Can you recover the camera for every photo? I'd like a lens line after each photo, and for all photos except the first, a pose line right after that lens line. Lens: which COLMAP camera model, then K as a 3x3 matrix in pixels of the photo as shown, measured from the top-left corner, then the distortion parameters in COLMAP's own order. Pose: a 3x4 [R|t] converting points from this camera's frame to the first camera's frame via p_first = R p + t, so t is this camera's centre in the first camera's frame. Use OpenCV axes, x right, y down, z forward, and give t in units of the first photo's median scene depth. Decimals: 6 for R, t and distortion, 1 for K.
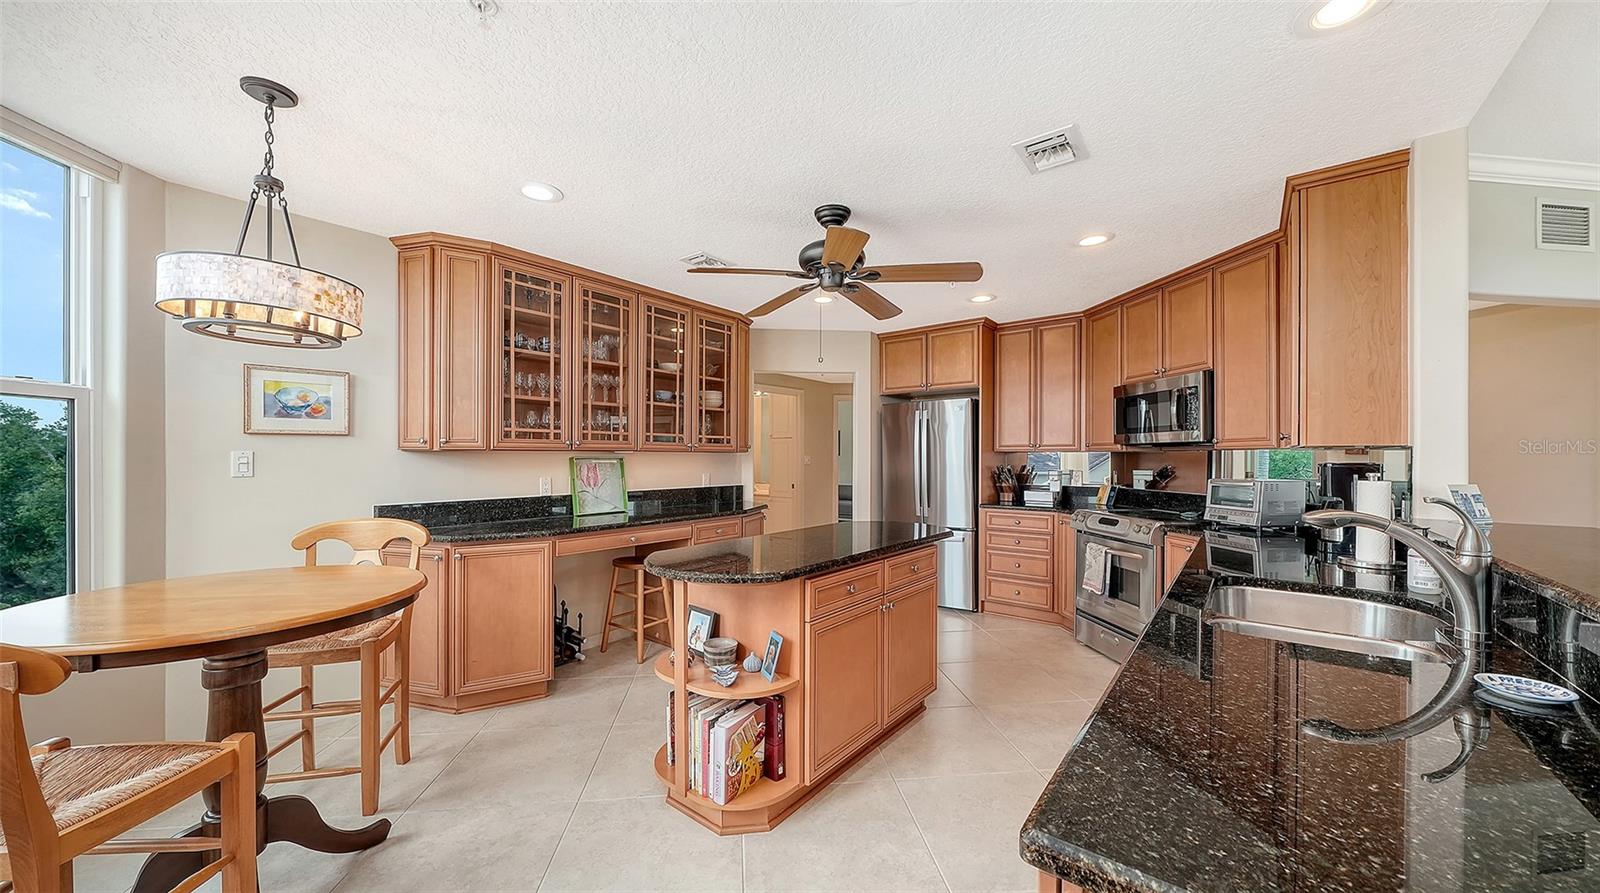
lens RADIAL K [[565.5, 0, 793.7], [0, 565.5, 451.2], [0, 0, 1]] dist [-0.001887, -0.000210]
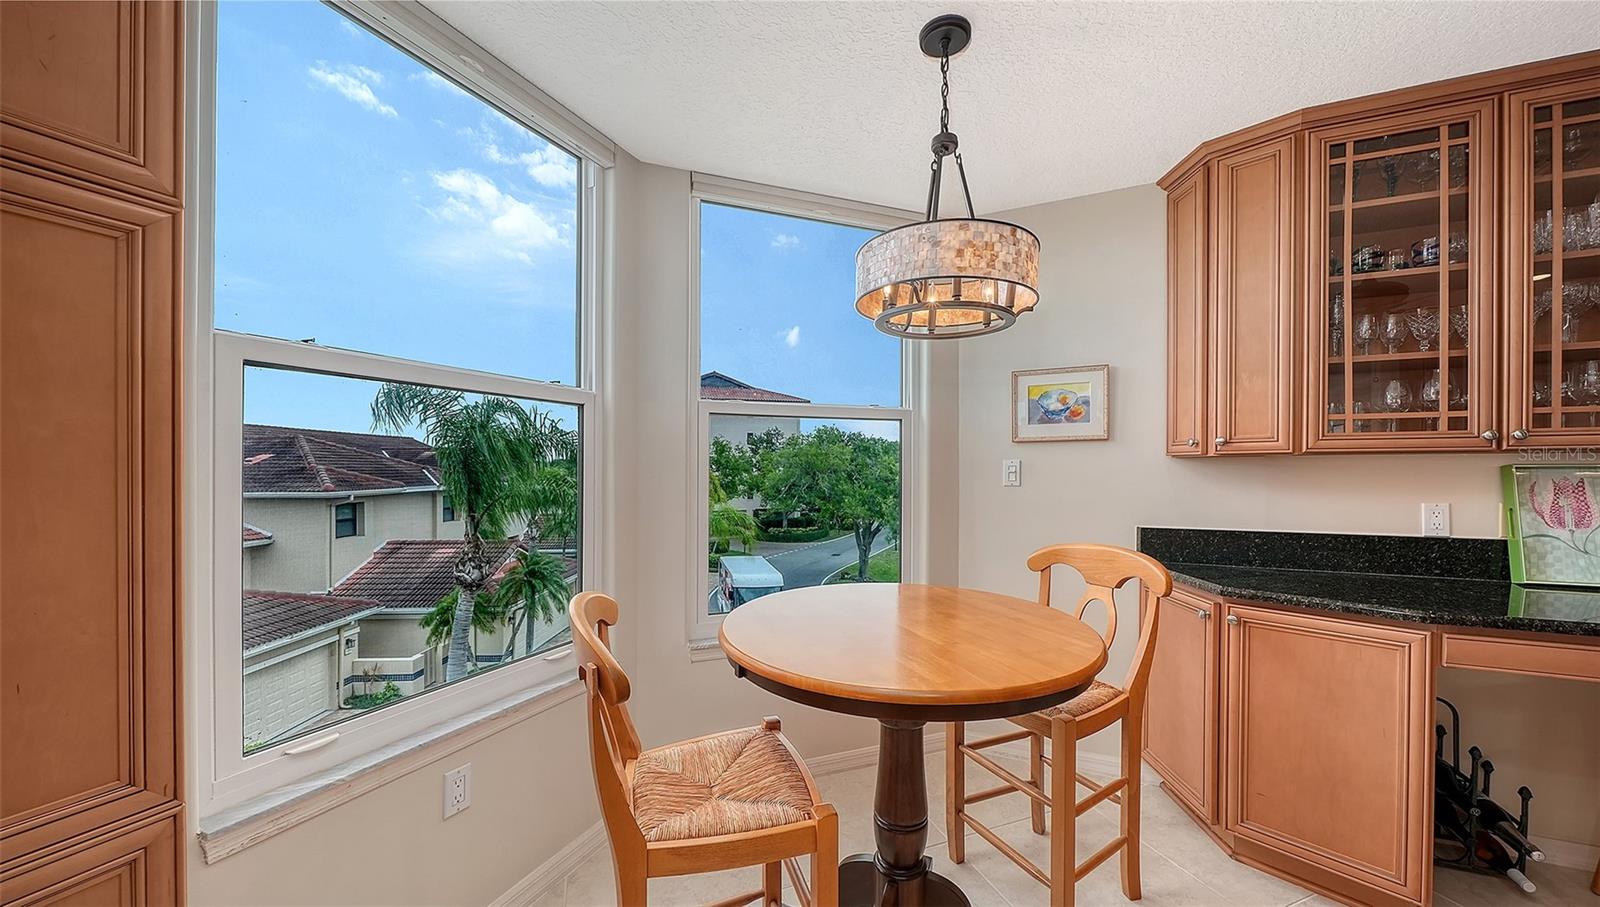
lens RADIAL K [[560.9, 0, 818.5], [0, 560.9, 473.5], [0, 0, 1]] dist [-0.009249, 0.000257]
pose [[0.263956, 0.006073, -0.964515, -0.092169], [0.009290, 0.999918, 0.008838, 0.009049], [0.964490, -0.011293, 0.263878, 0.324624]]
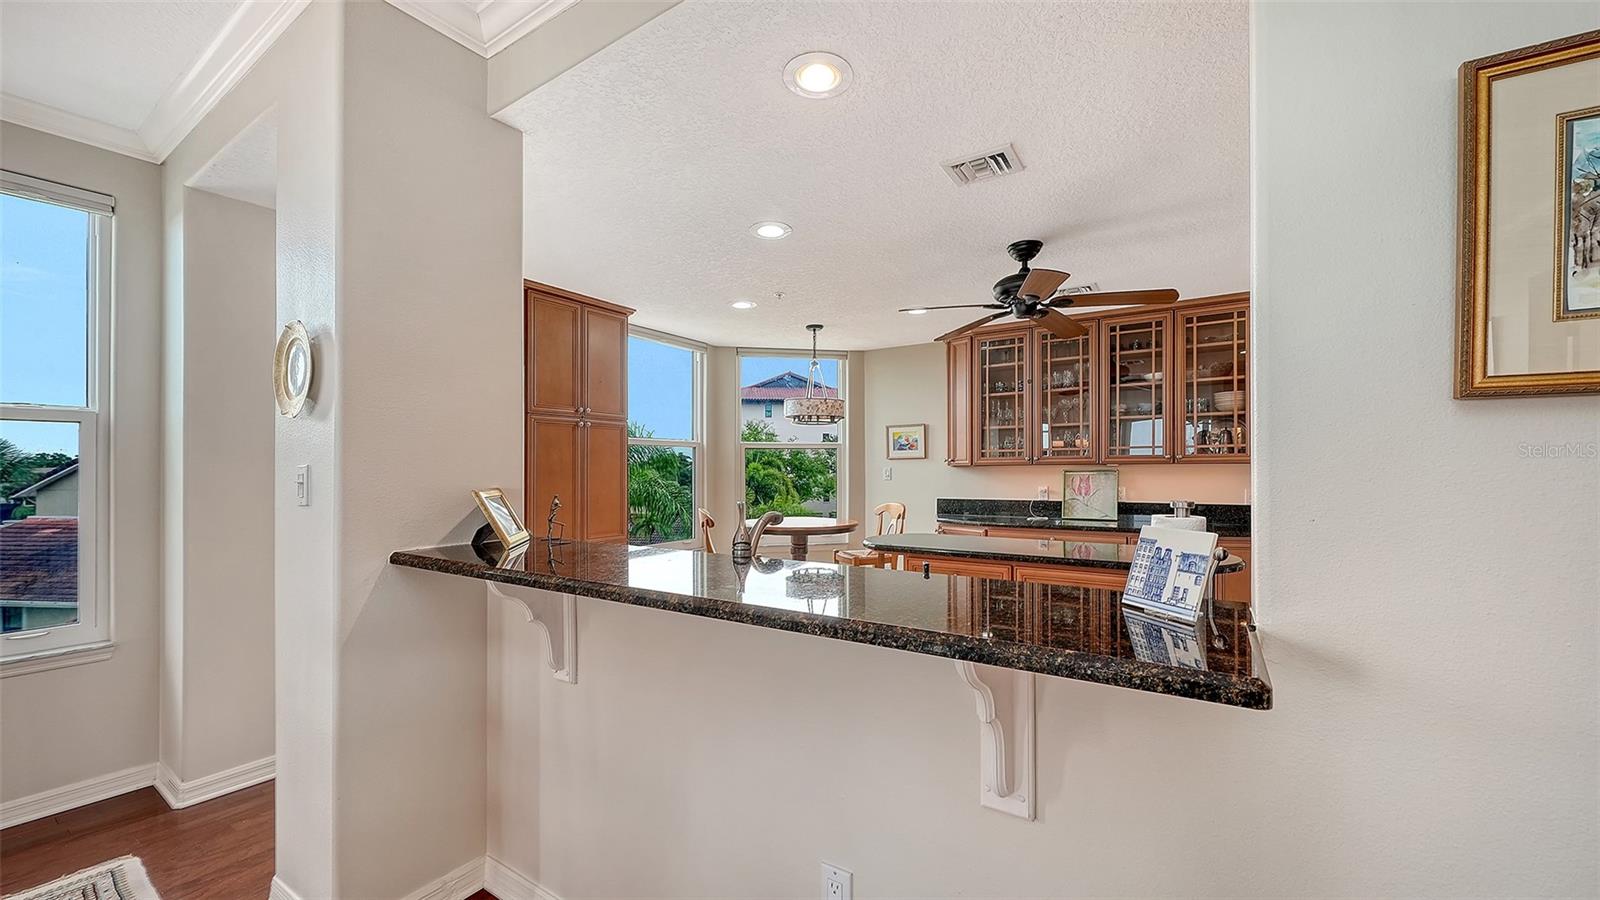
lens RADIAL K [[612.5, 0, 805.0], [0, 612.5, 462.6], [0, 0, 1]] dist [0.002647, 0.000051]
pose [[0.101216, -0.015220, -0.994748, 0.982115], [0.013110, 0.999817, -0.013964, 0.006930], [0.994778, -0.011628, 0.101397, 0.370202]]
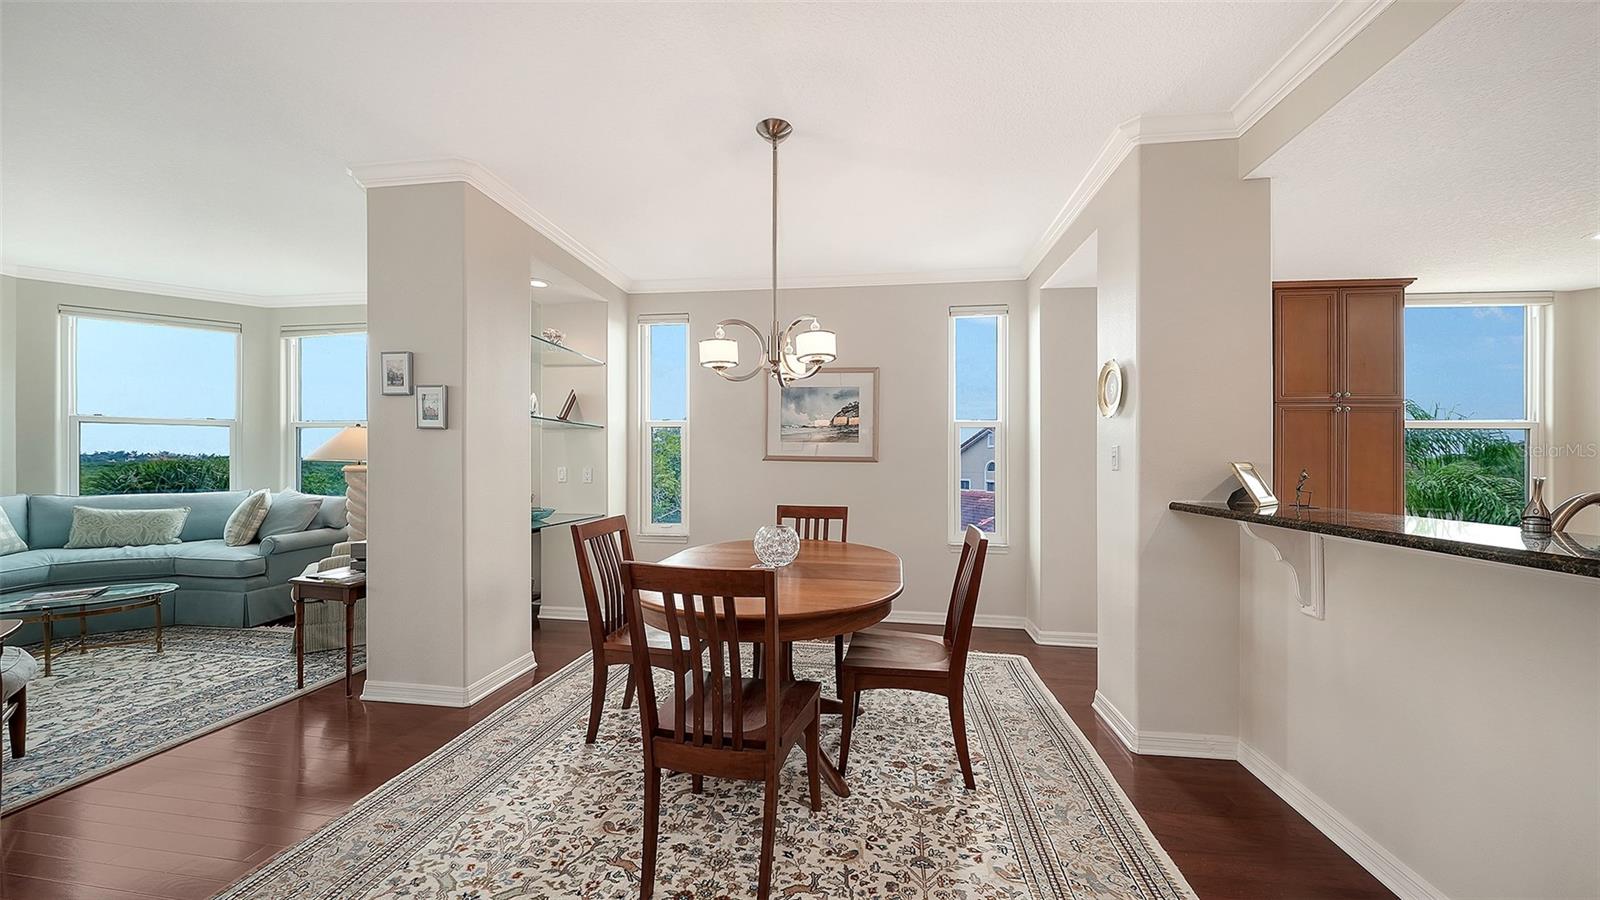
lens RADIAL K [[554.9, 0, 802.9], [0, 554.9, 460.3], [0, 0, 1]] dist [-0.004146, -0.000303]
pose [[-0.856064, -0.010773, -0.516758, 1.212122], [-0.006225, 0.999925, -0.010532, 0.028287], [0.516833, -0.005800, -0.856067, 0.443047]]
